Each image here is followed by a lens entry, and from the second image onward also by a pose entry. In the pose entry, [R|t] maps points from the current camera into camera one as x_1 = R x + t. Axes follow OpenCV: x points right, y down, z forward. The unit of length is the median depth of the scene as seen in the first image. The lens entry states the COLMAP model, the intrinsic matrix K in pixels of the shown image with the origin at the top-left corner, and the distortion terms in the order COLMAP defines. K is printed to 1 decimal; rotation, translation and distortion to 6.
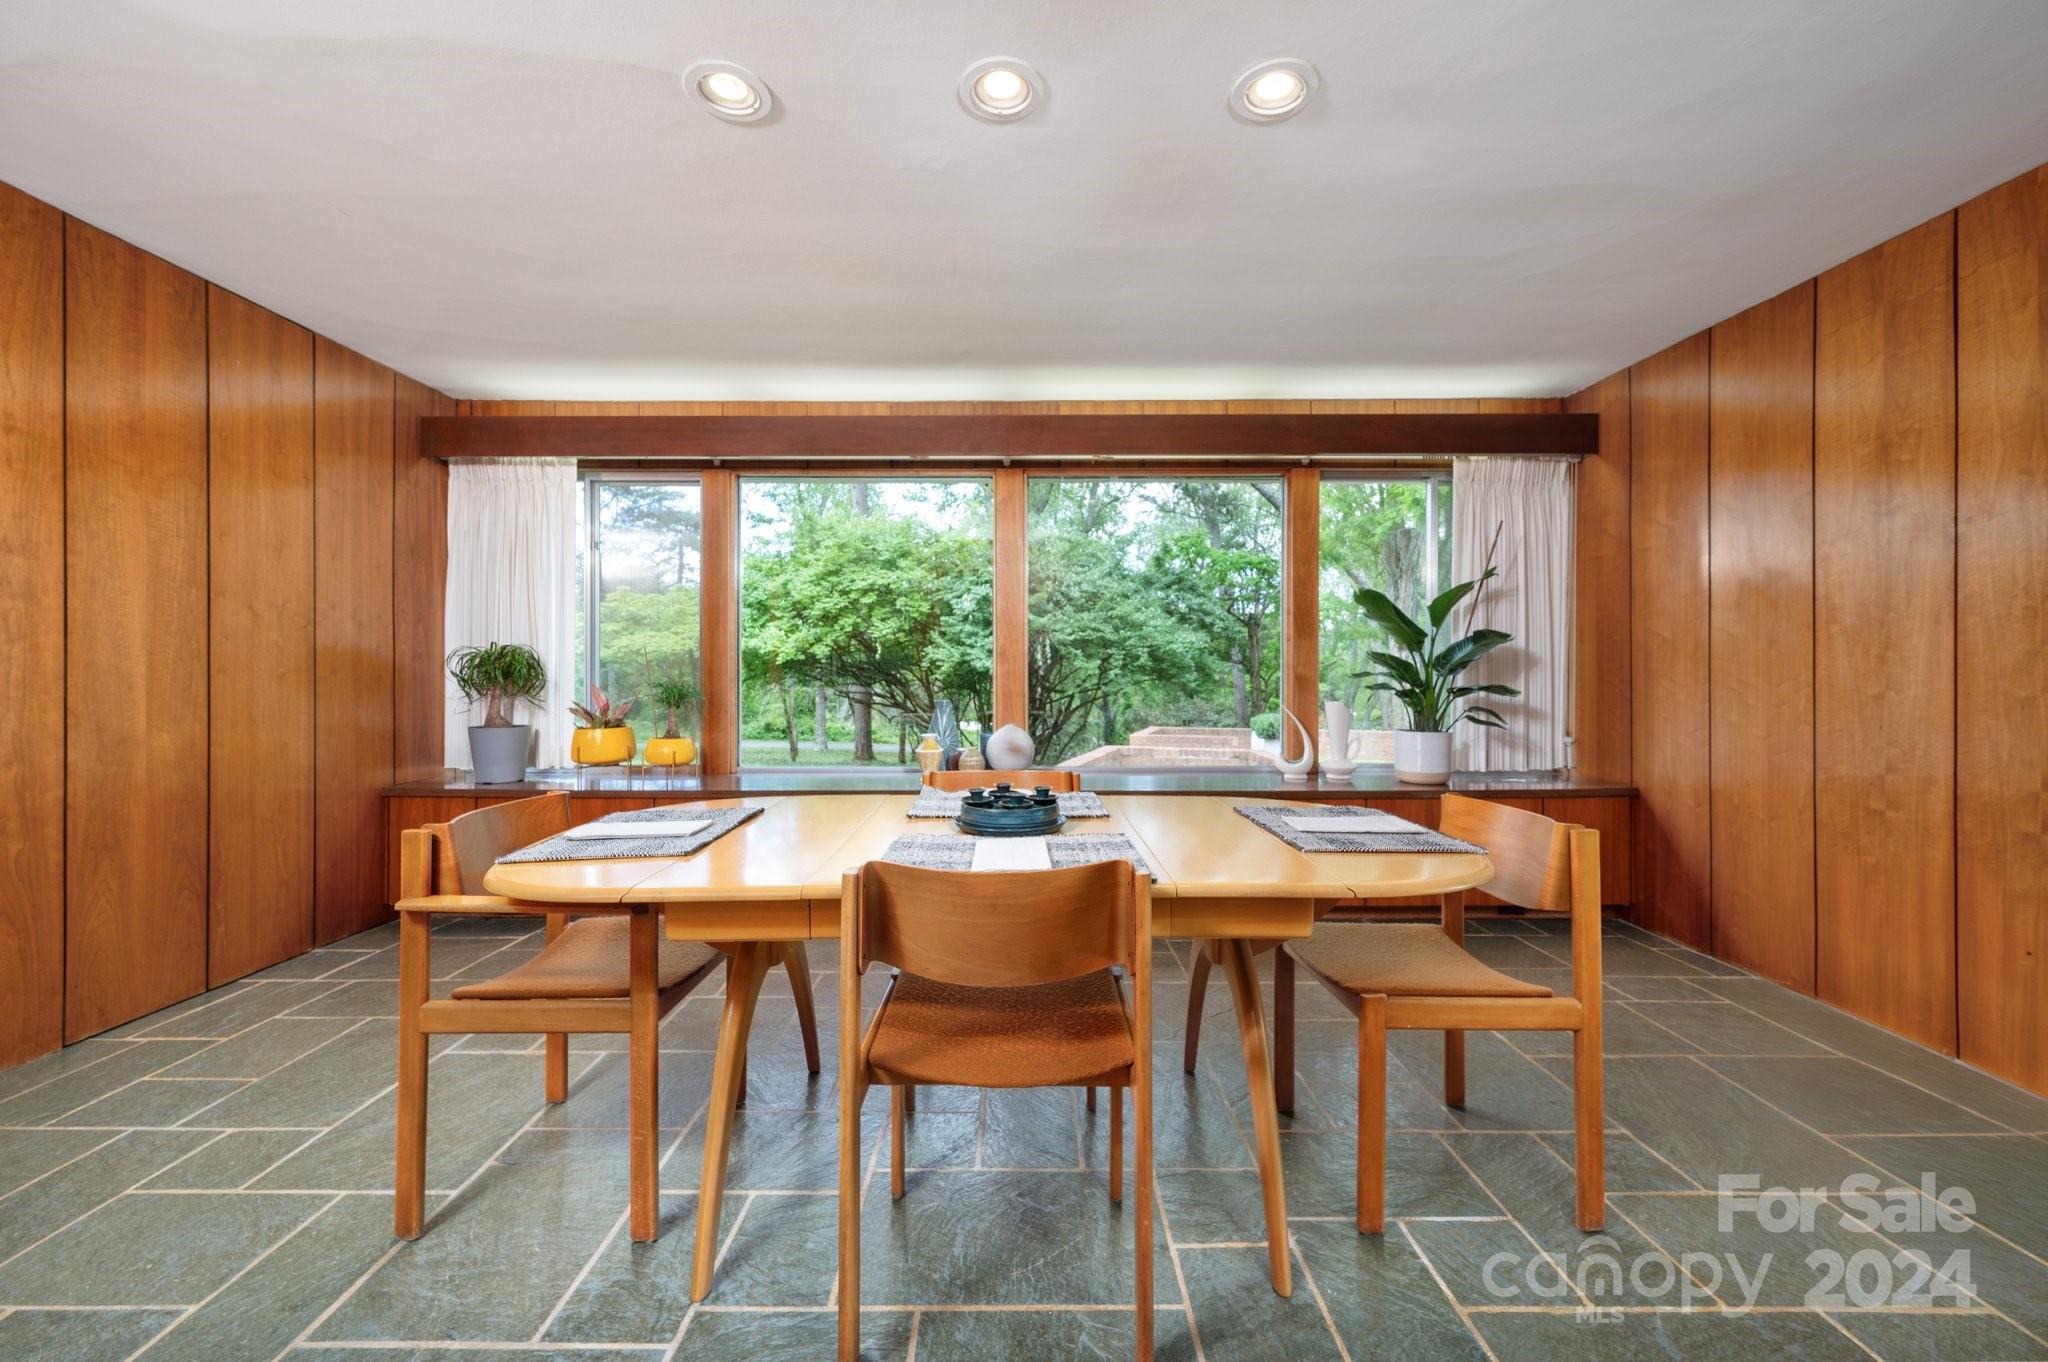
lens RADIAL K [[822.4, 0, 1018.5], [0, 822.4, 665.1], [0, 0, 1]] dist [-0.002416, 0.000293]
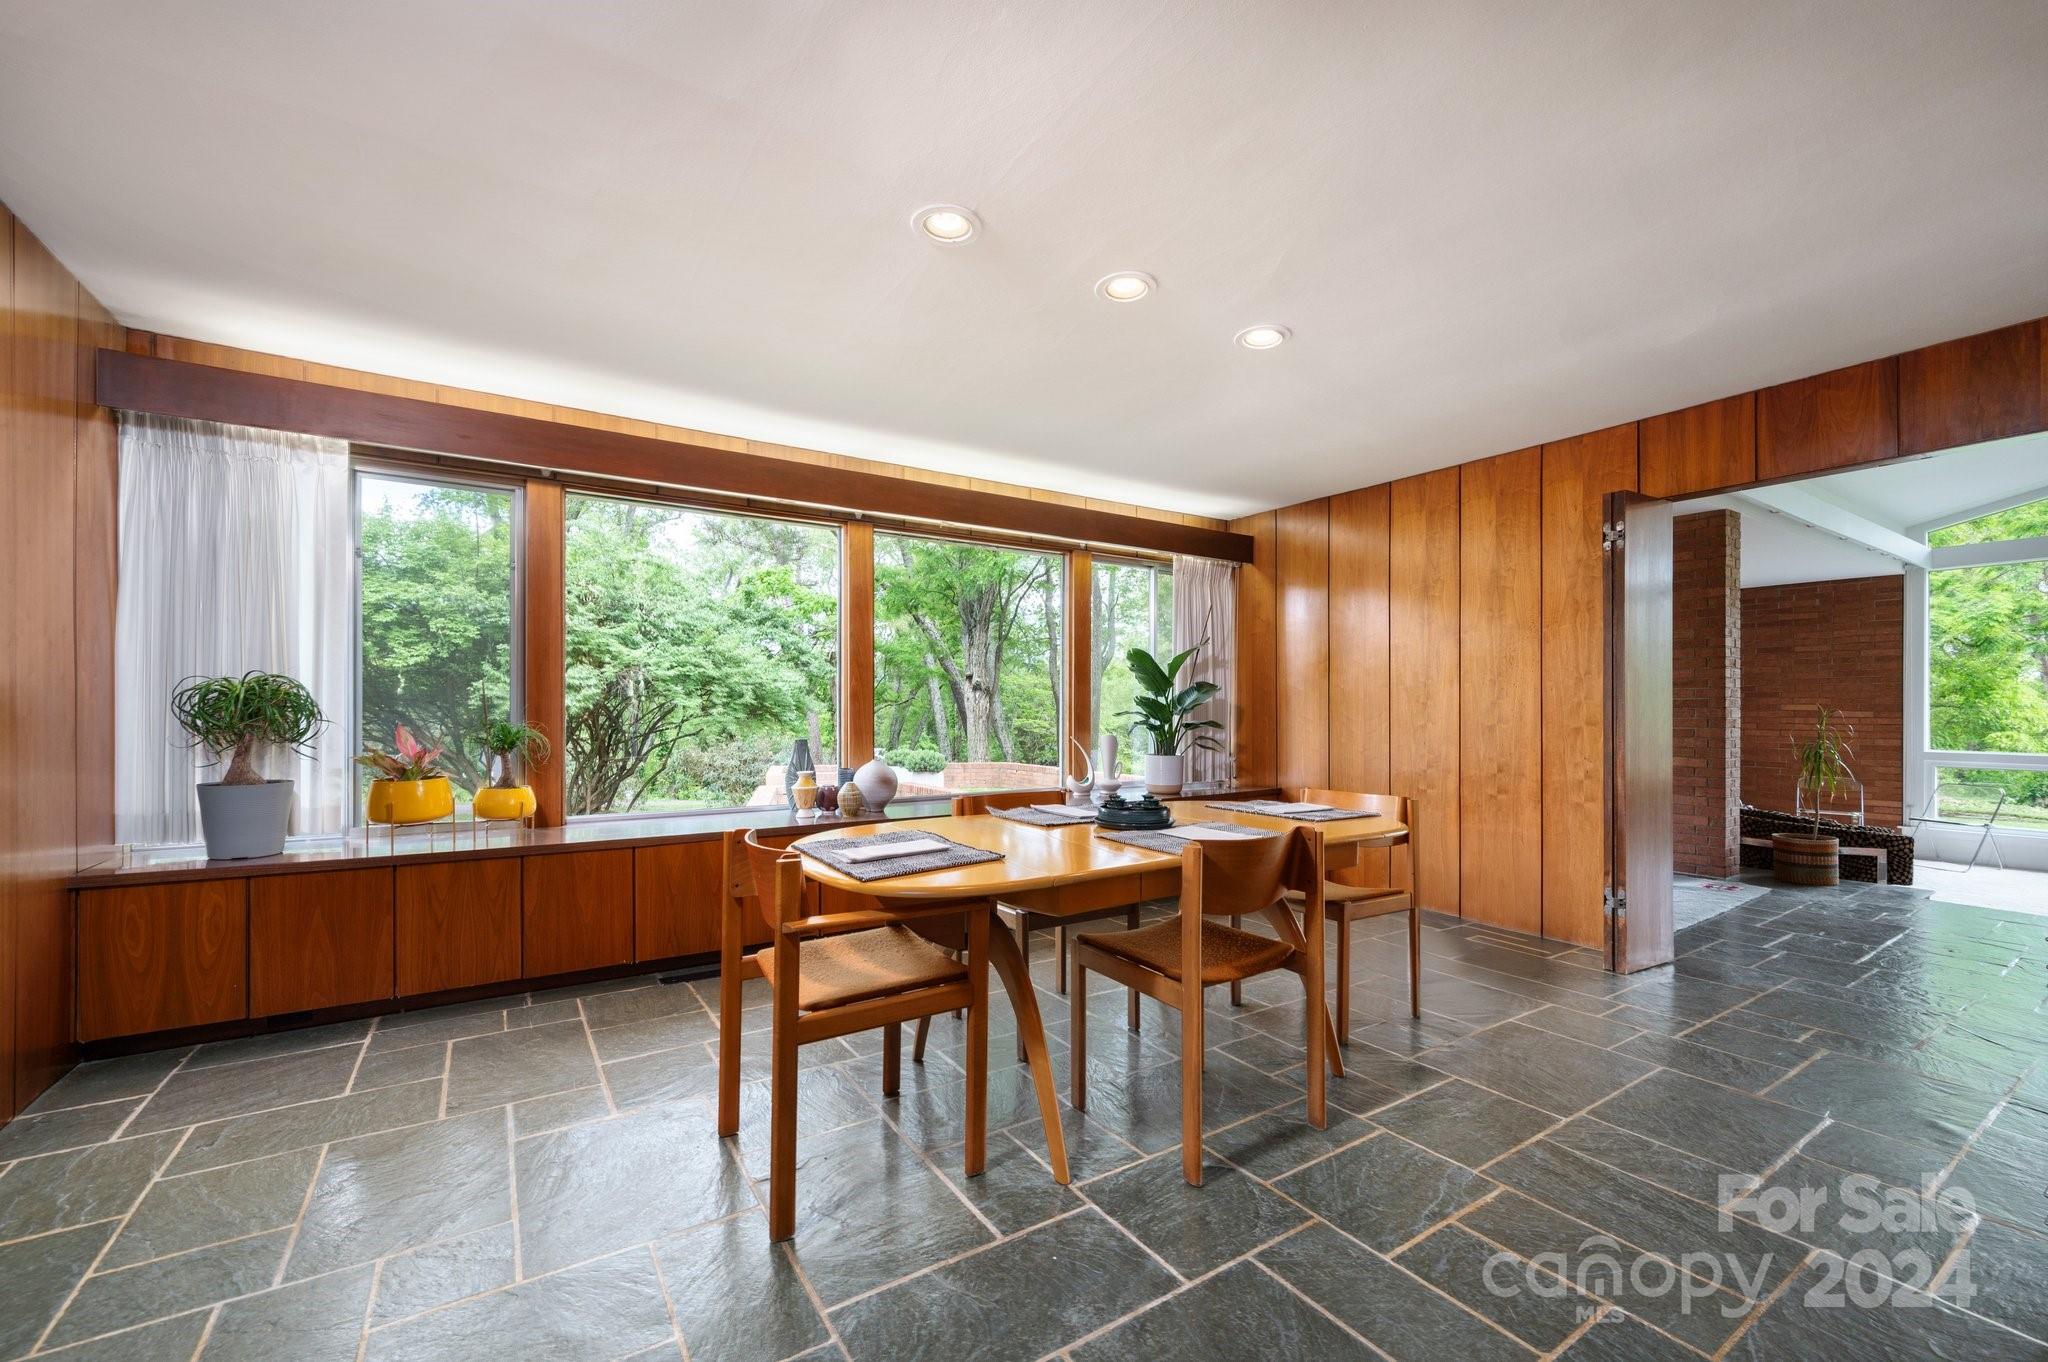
lens RADIAL K [[822.4, 0, 1056.1], [0, 822.4, 706.4], [0, 0, 1]] dist [-0.002416, 0.000293]
pose [[0.834525, 0.004207, 0.550954, -0.406293], [-0.006273, 0.999979, 0.001866, -0.001941], [-0.550934, -0.005013, 0.834534, -0.036959]]
